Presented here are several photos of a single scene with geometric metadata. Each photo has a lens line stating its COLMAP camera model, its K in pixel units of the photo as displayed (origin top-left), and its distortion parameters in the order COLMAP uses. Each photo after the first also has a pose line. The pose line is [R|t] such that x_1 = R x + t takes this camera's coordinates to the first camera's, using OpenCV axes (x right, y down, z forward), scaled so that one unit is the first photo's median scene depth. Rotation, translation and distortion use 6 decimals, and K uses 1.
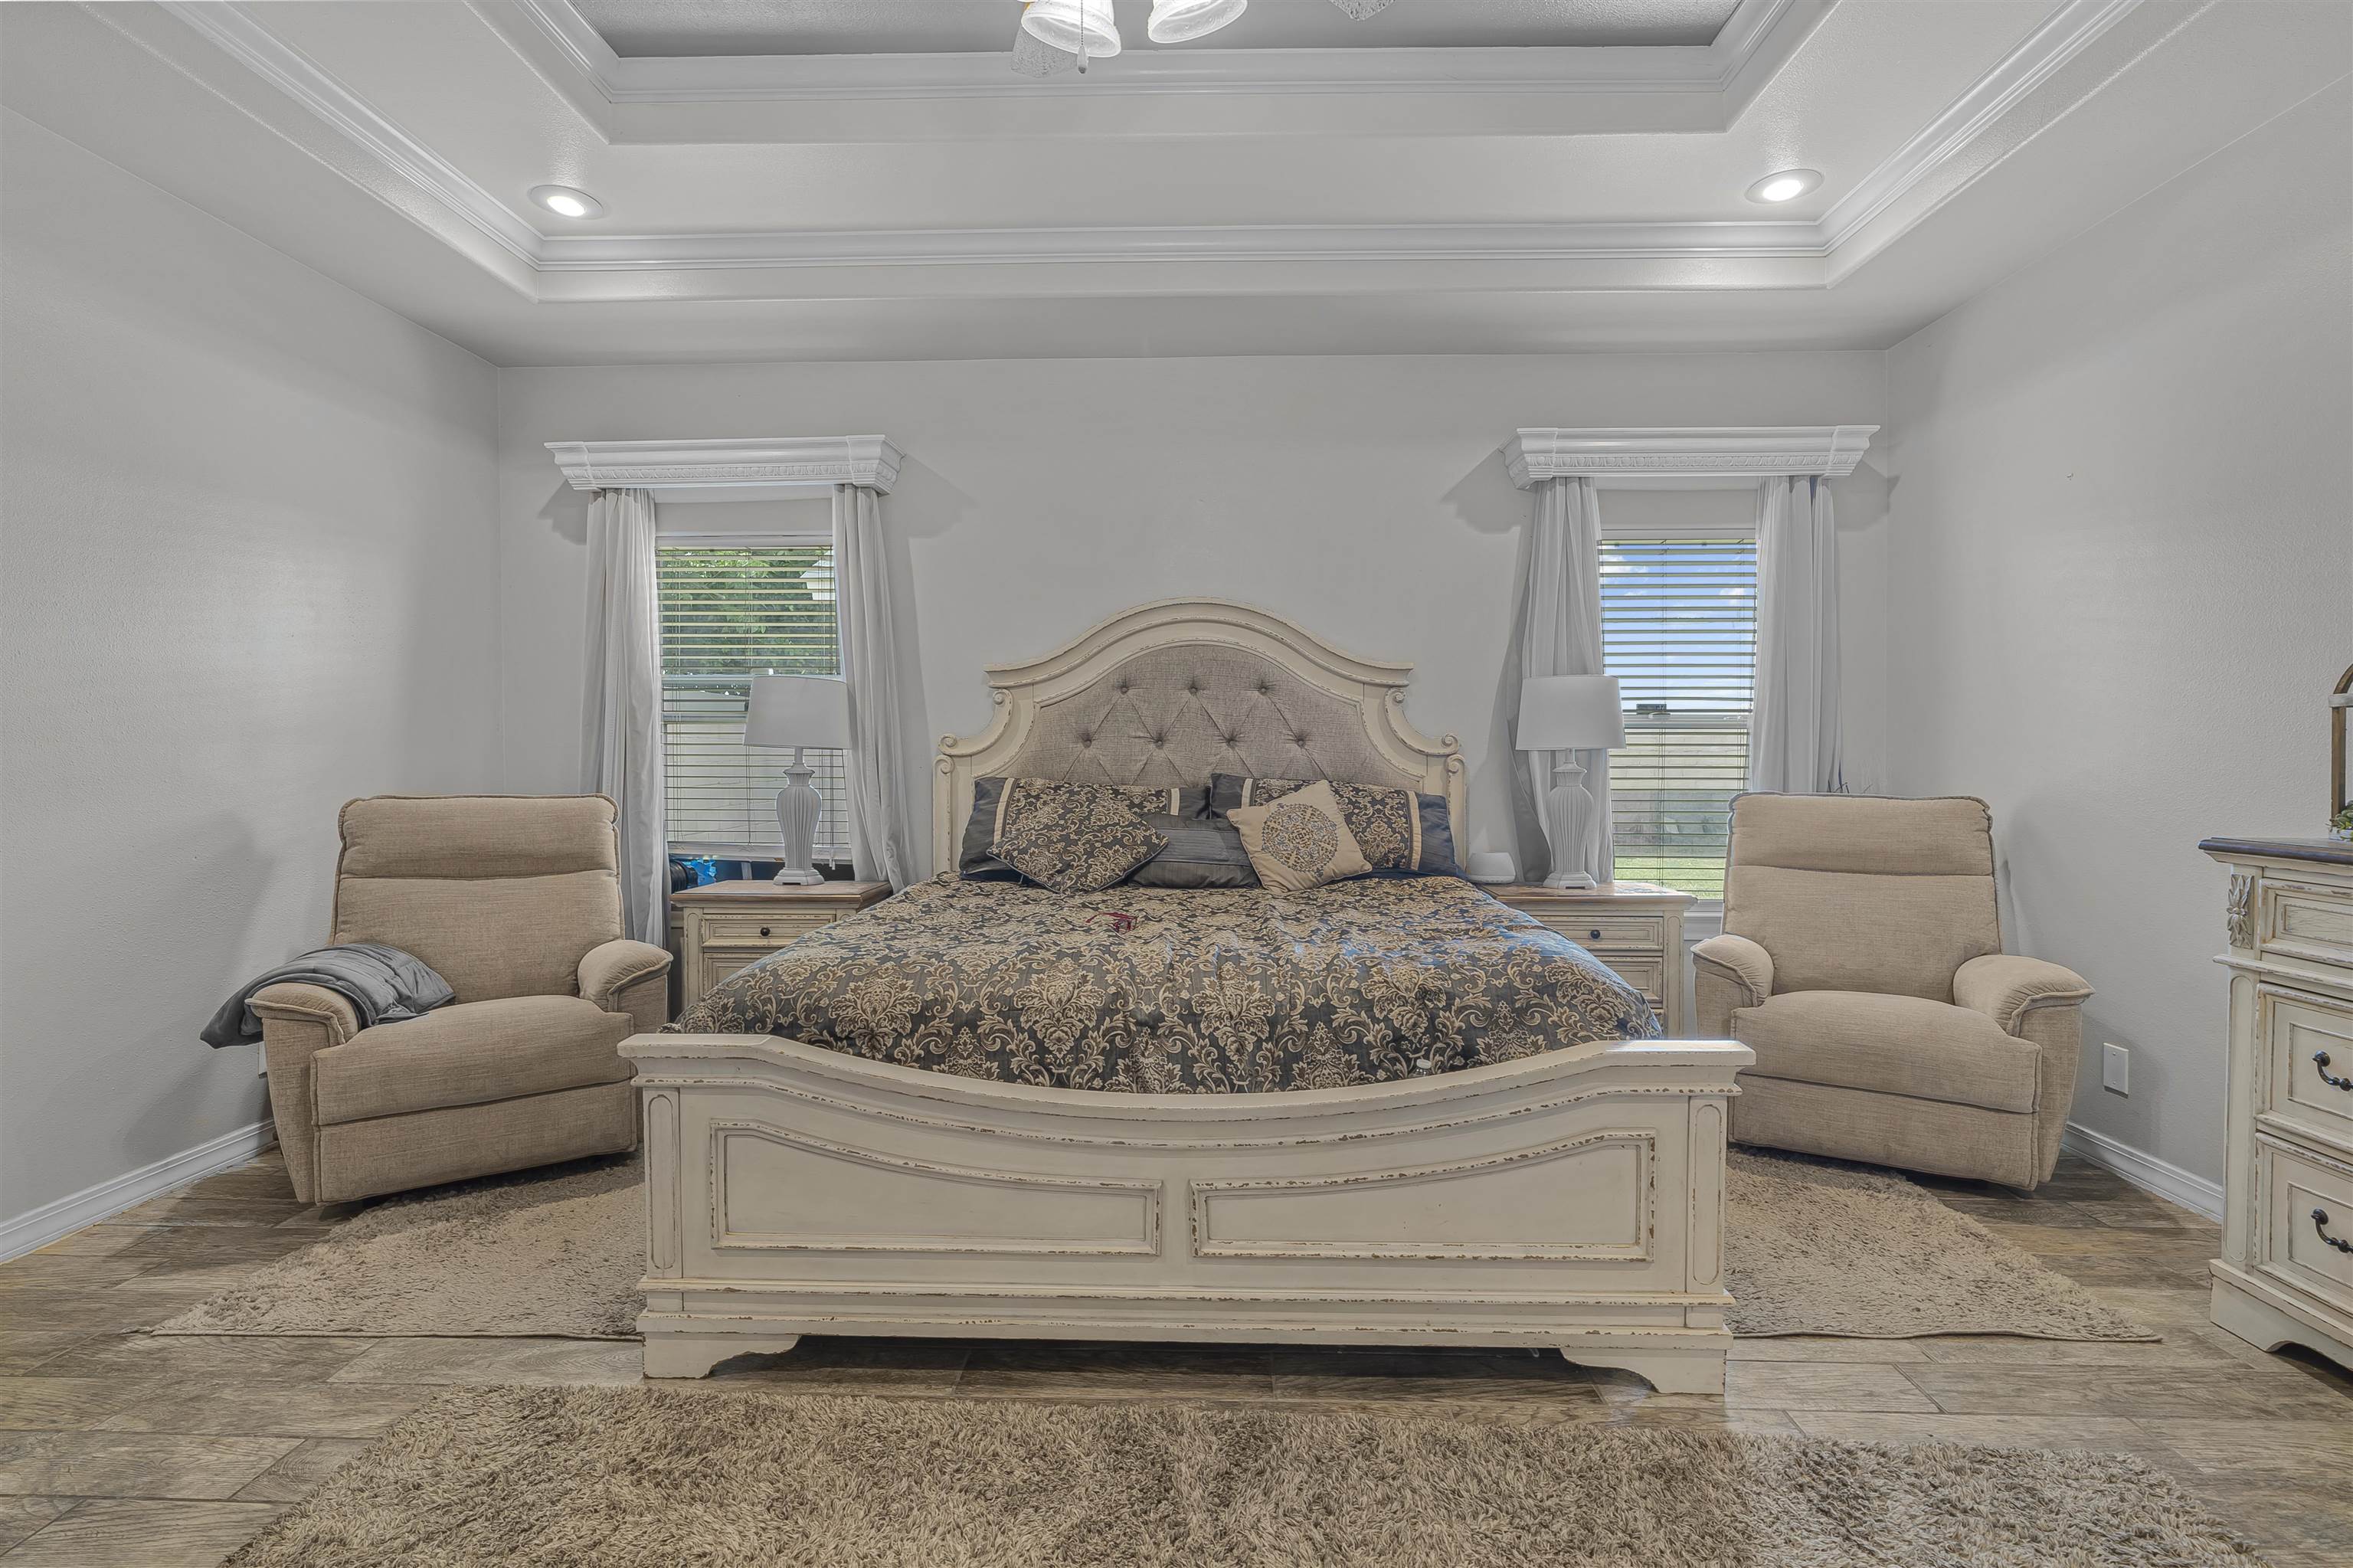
lens RADIAL K [[1076.2, 0, 1181.2], [0, 1076.2, 783.5], [0, 0, 1]] dist [-0.024425, 0.007132]
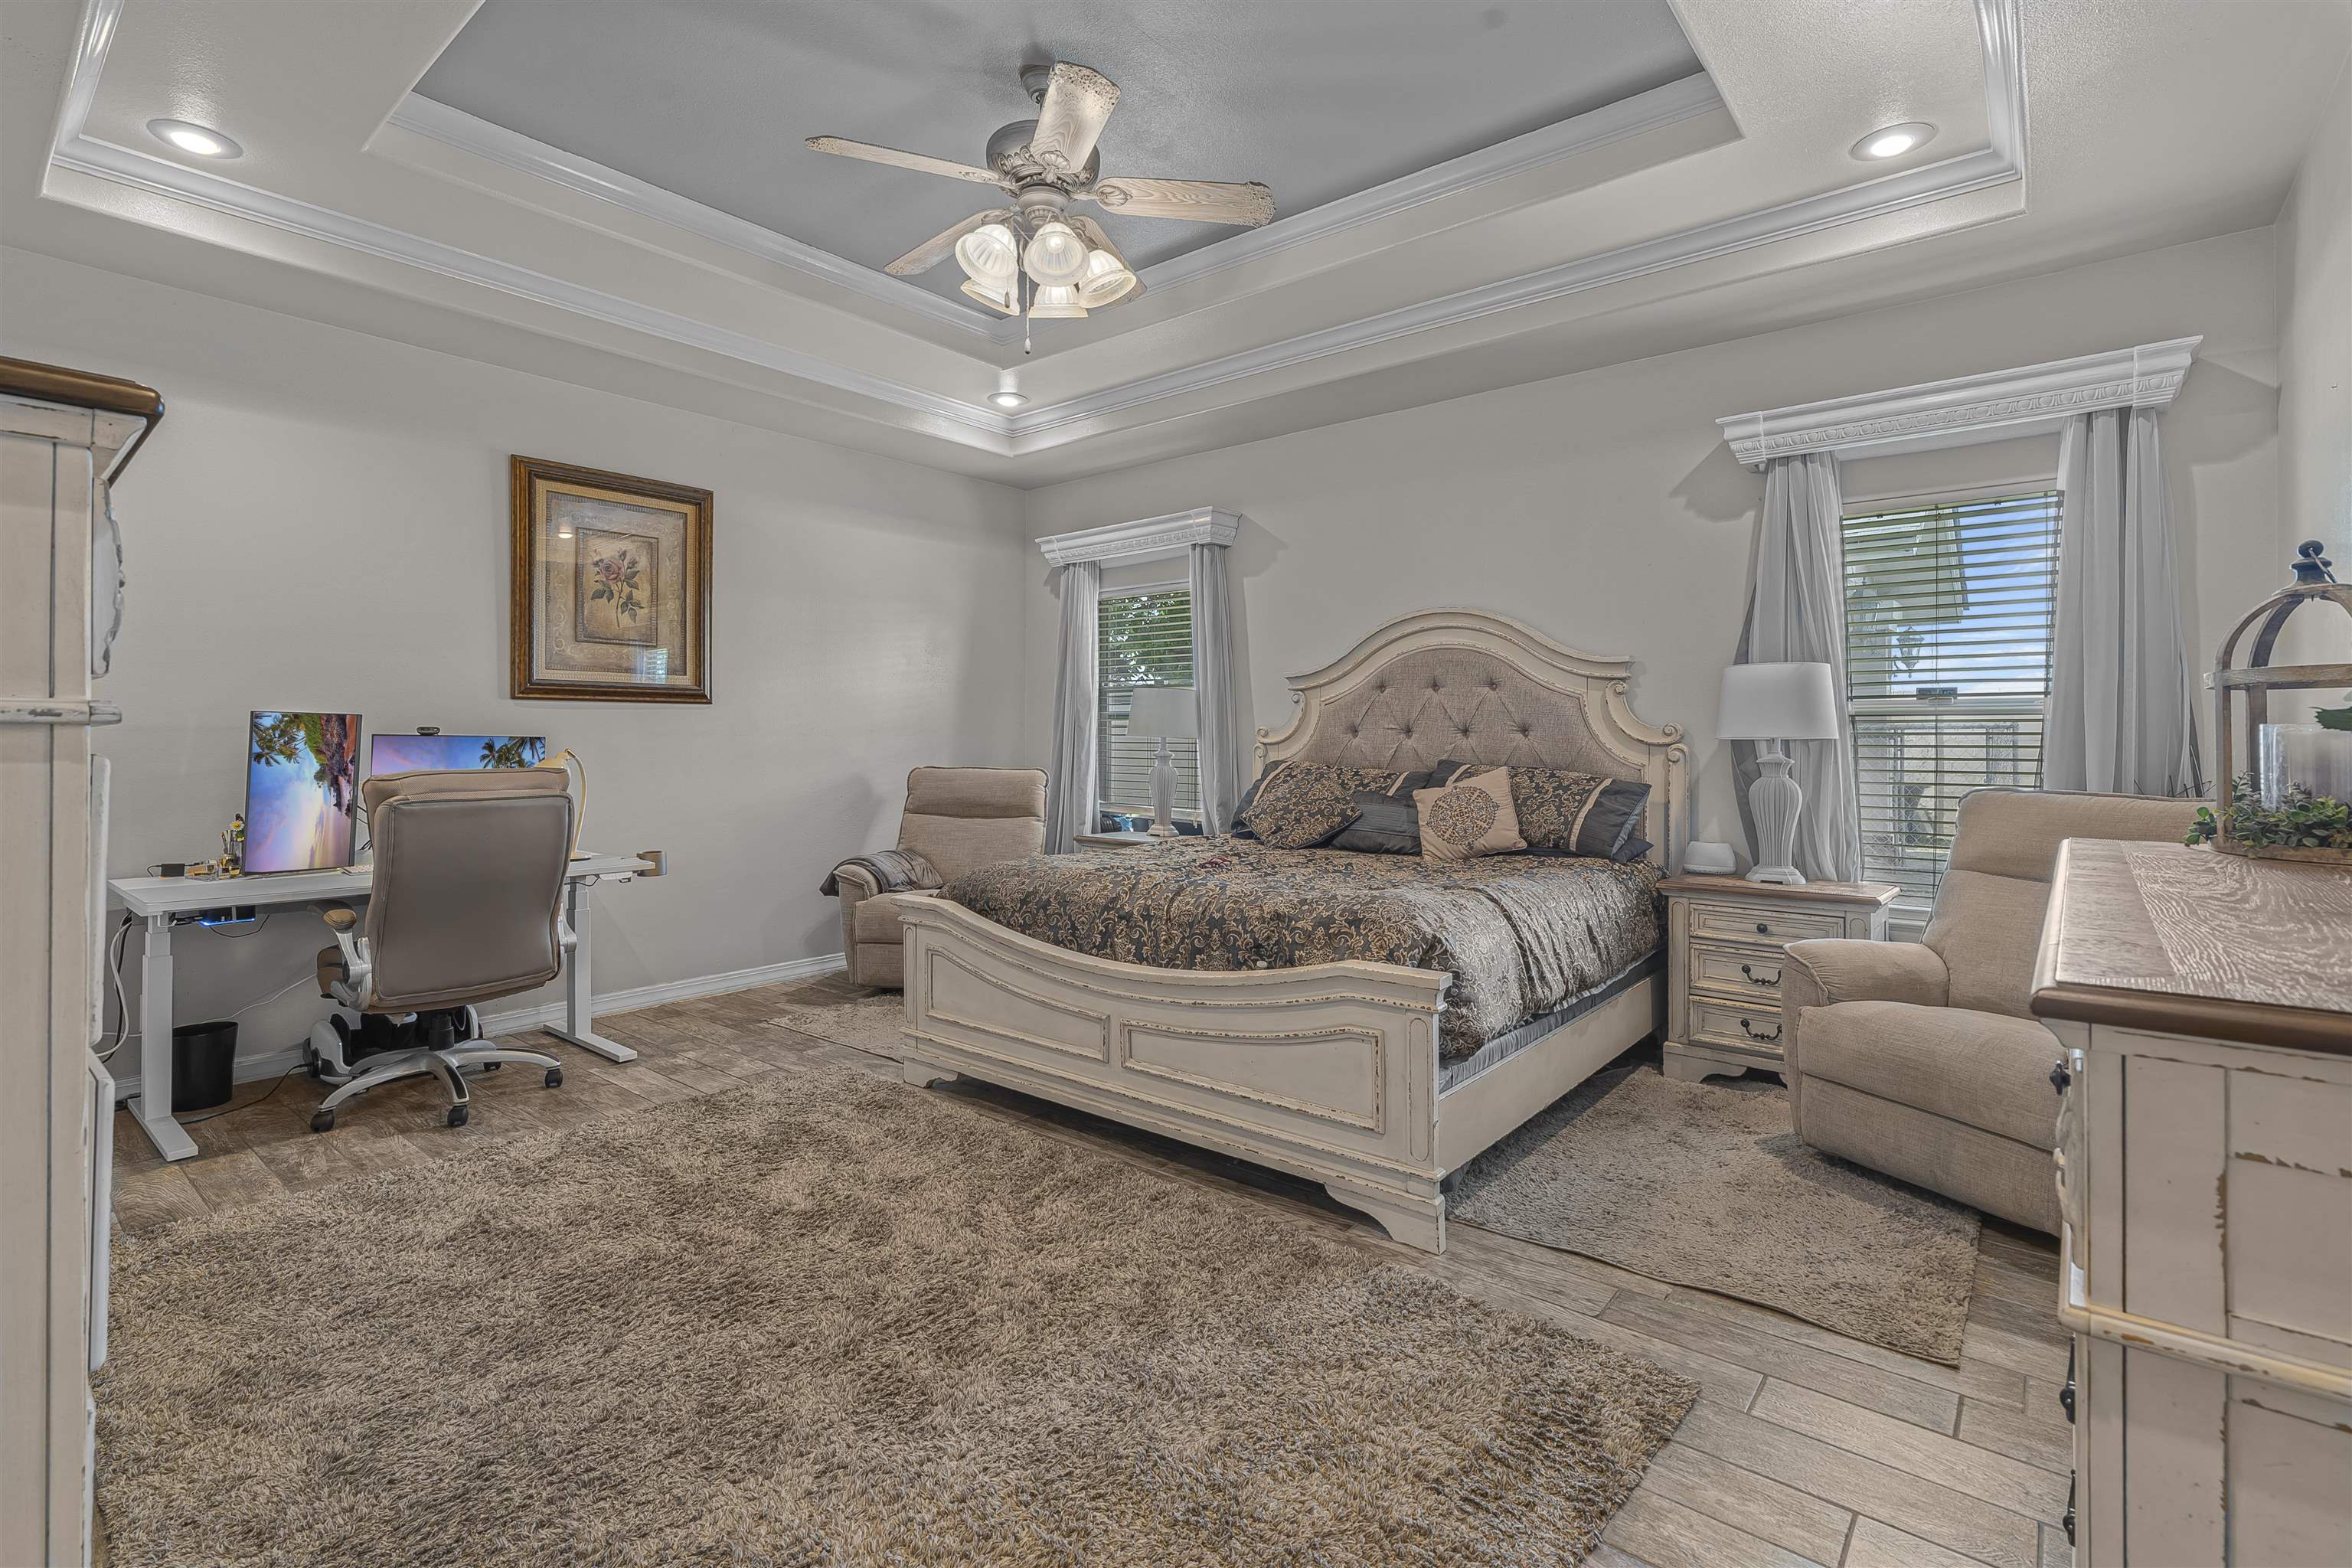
lens RADIAL K [[1075.7, 0, 1150.7], [0, 1075.7, 743.3], [0, 0, 1]] dist [-0.024425, 0.007132]
pose [[0.783361, 0.002249, -0.621563, 0.595976], [-0.017237, 0.999687, -0.018108, -0.000623], [0.621328, 0.024899, 0.783155, -0.123102]]
